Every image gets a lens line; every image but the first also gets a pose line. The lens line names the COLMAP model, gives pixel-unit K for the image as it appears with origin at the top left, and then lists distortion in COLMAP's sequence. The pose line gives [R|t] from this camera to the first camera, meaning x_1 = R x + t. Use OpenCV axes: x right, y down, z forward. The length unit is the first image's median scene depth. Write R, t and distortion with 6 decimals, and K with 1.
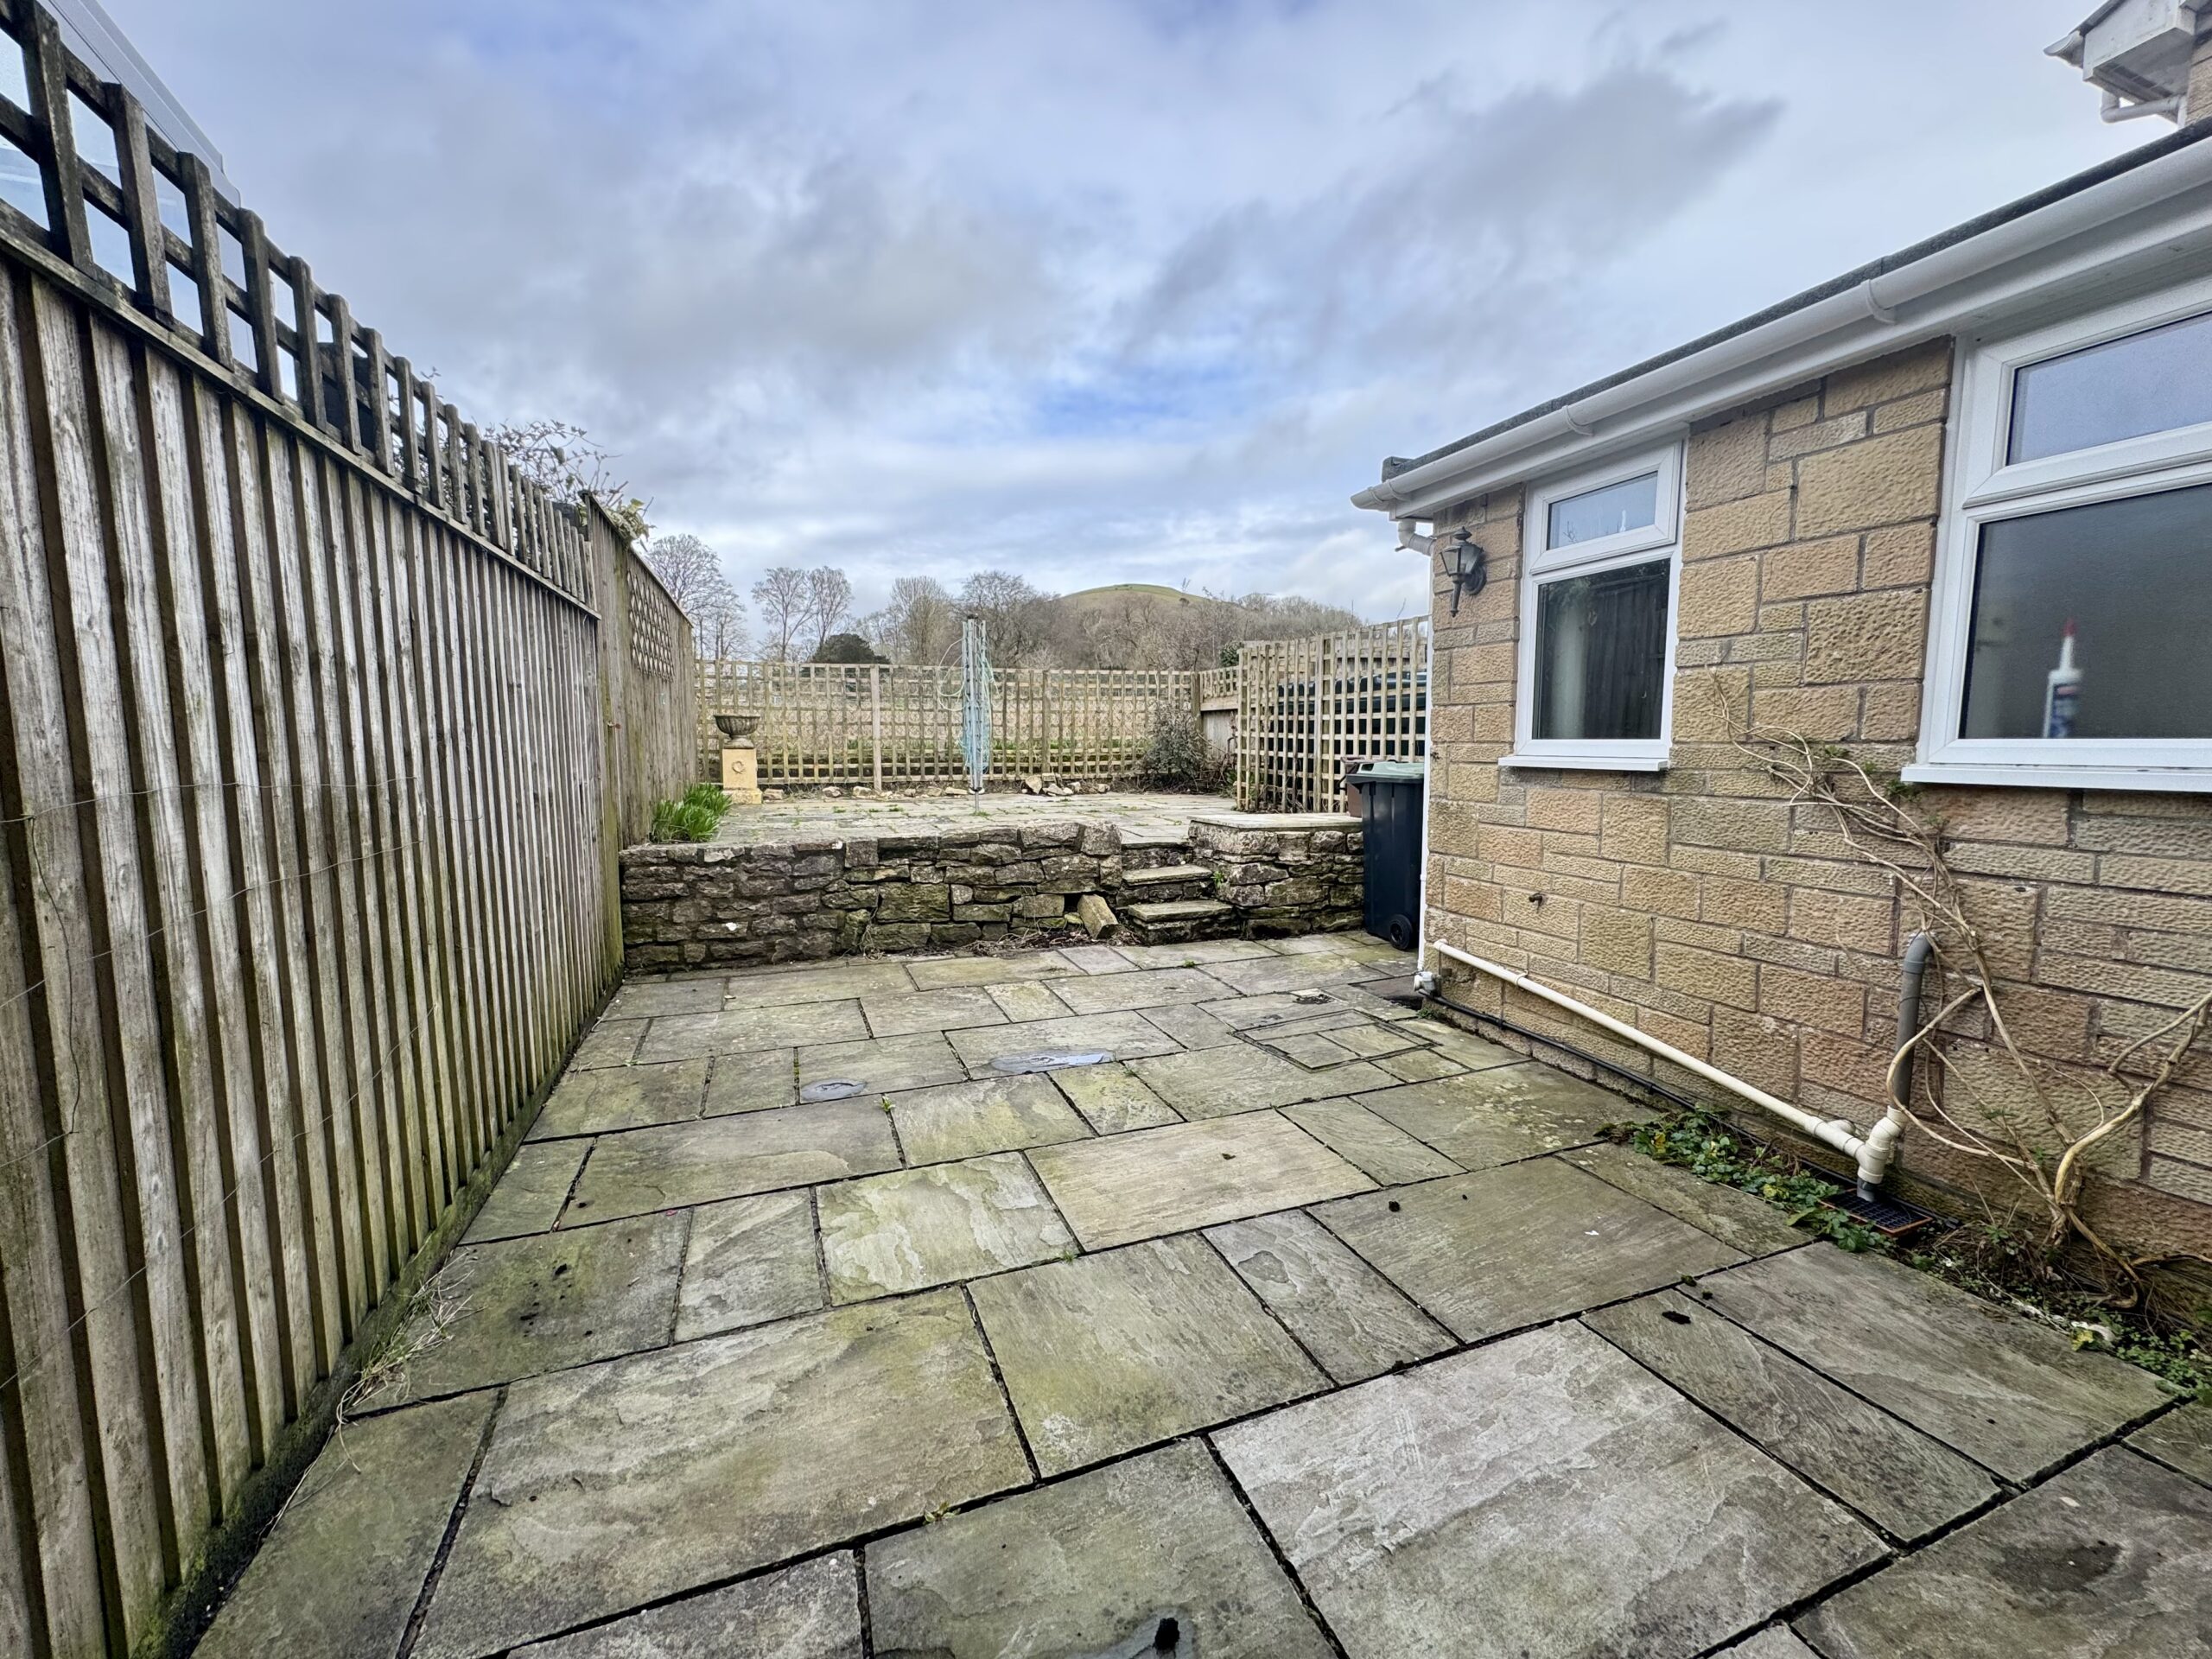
lens RADIAL K [[885.5, 0, 1088.5], [0, 885.5, 820.9], [0, 0, 1]] dist [-0.011723, -0.000074]
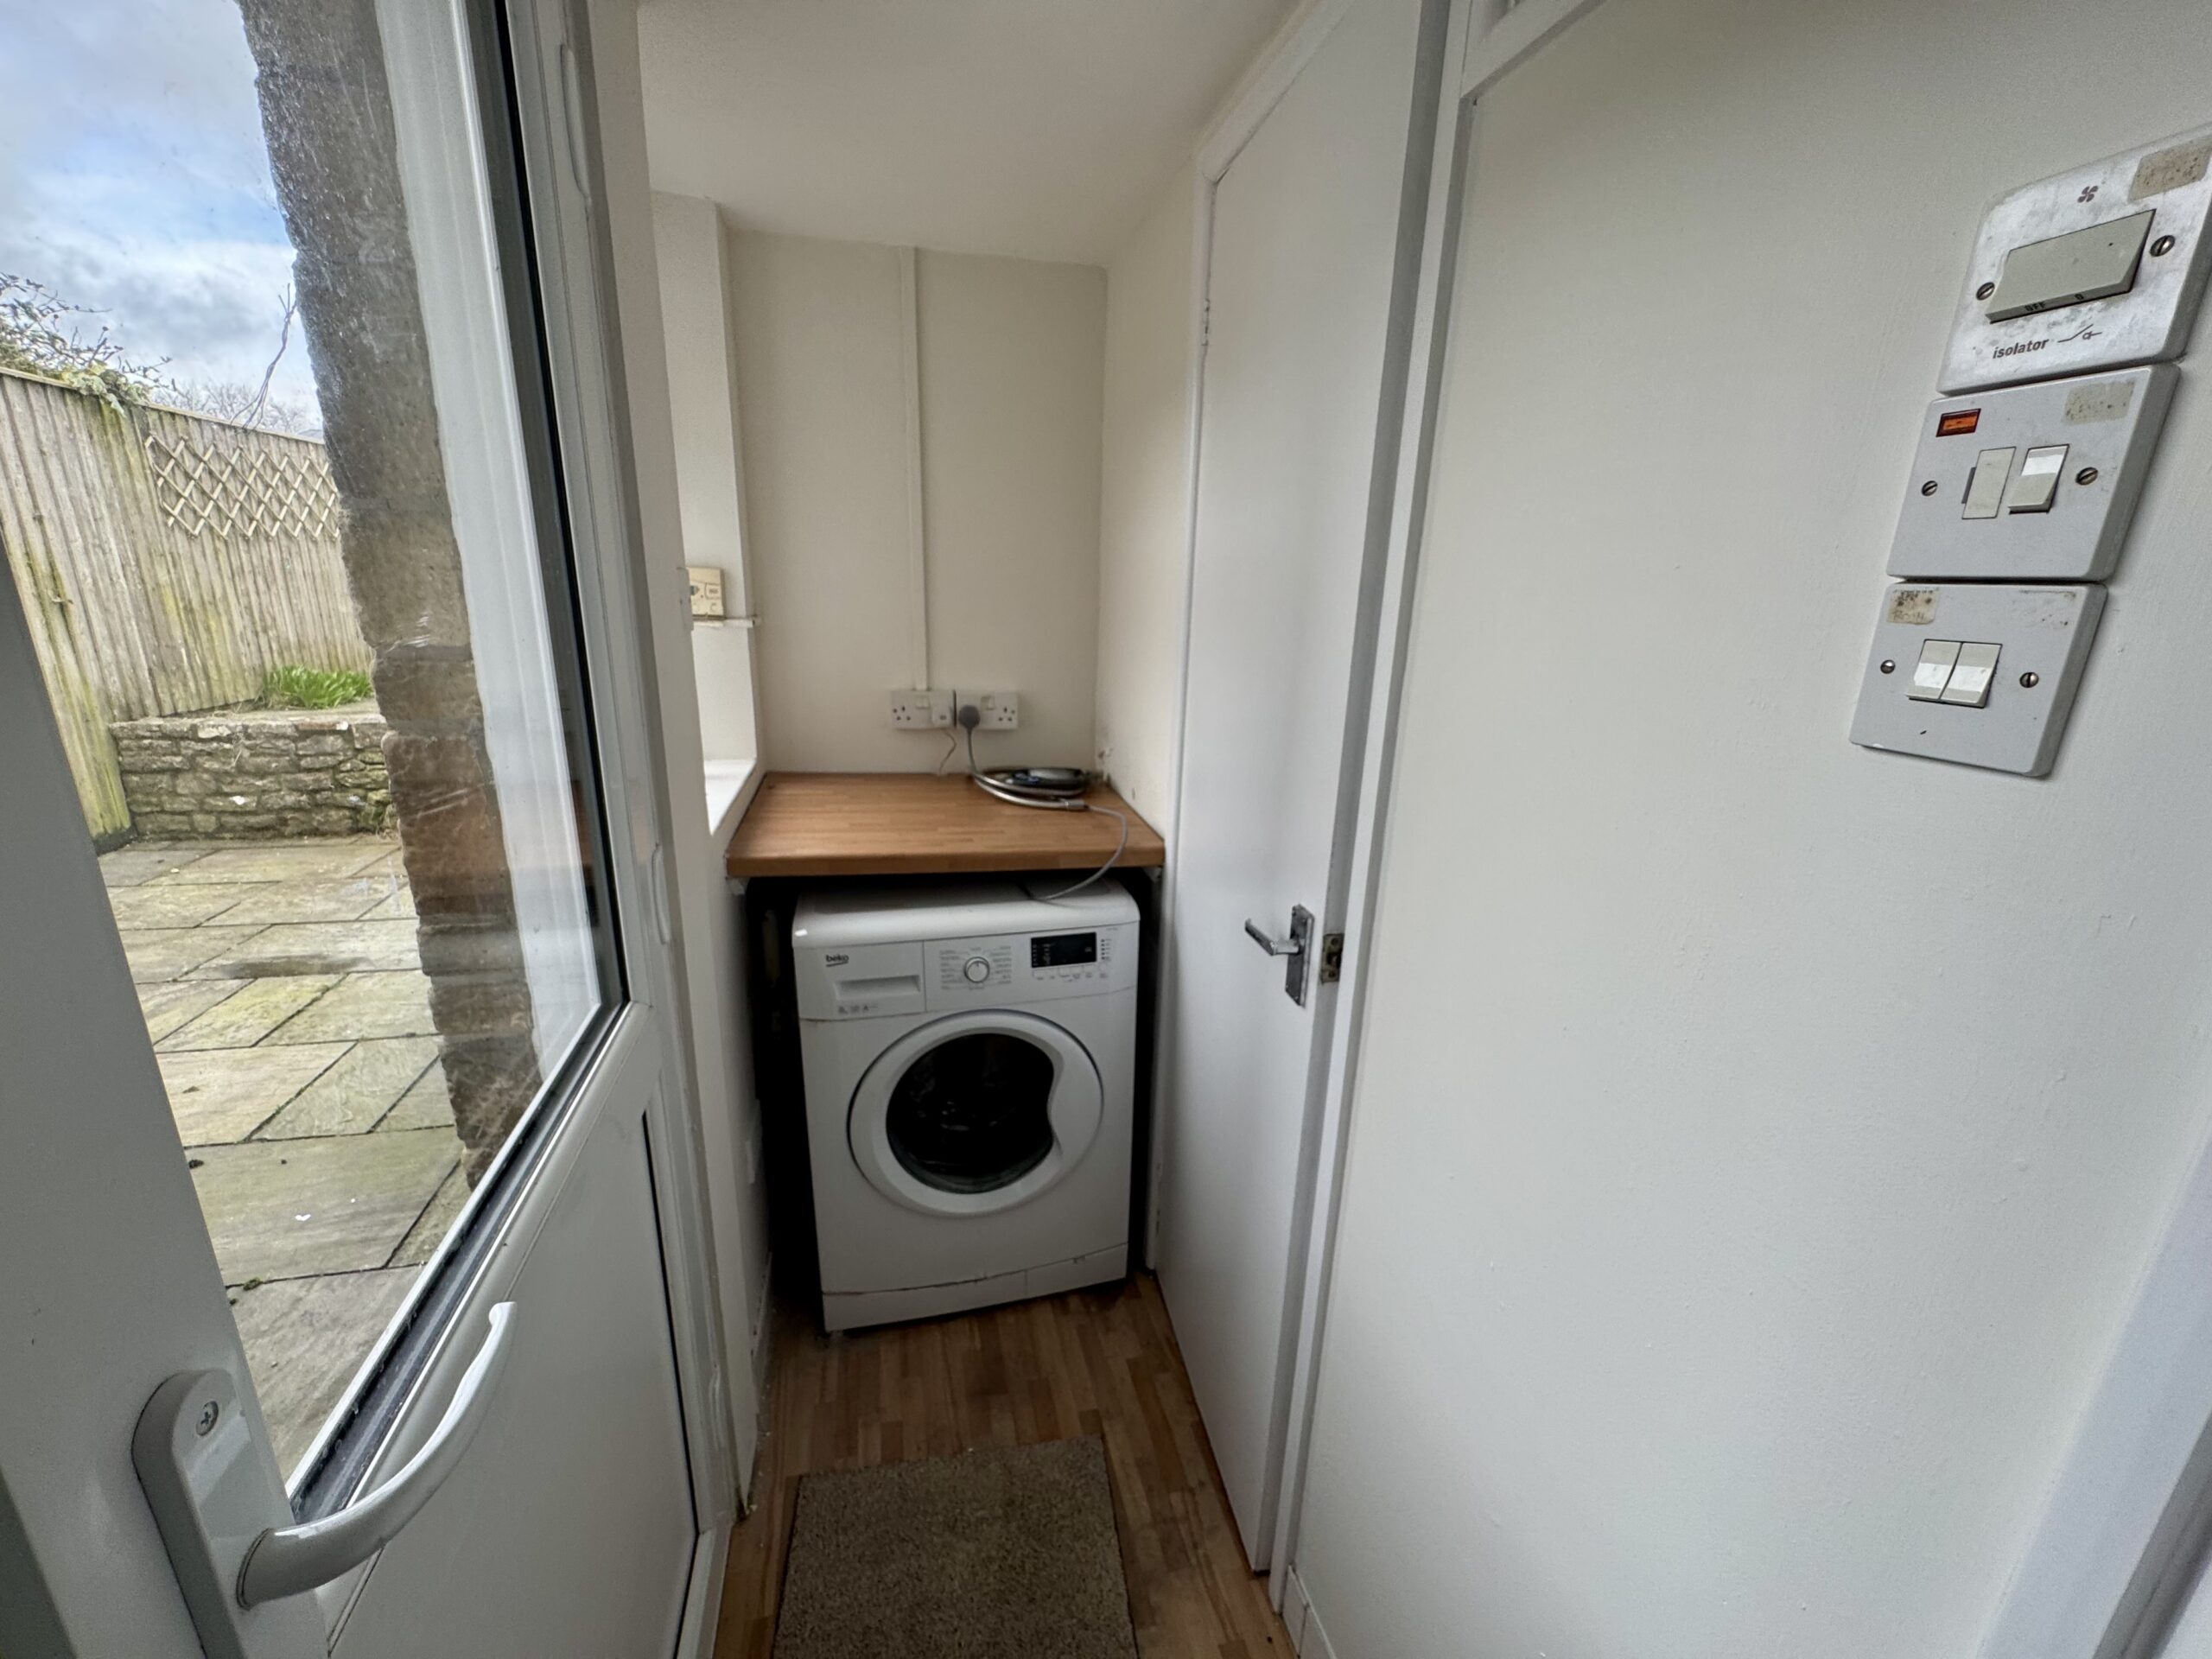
lens RADIAL K [[885.5, 0, 1099.9], [0, 885.5, 827.8], [0, 0, 1]] dist [-0.011723, -0.000074]
pose [[0.991537, 0.069222, -0.109828, 0.725941], [-0.048740, 0.982590, 0.179278, -0.083927], [0.120326, -0.172408, 0.977649, 0.109221]]
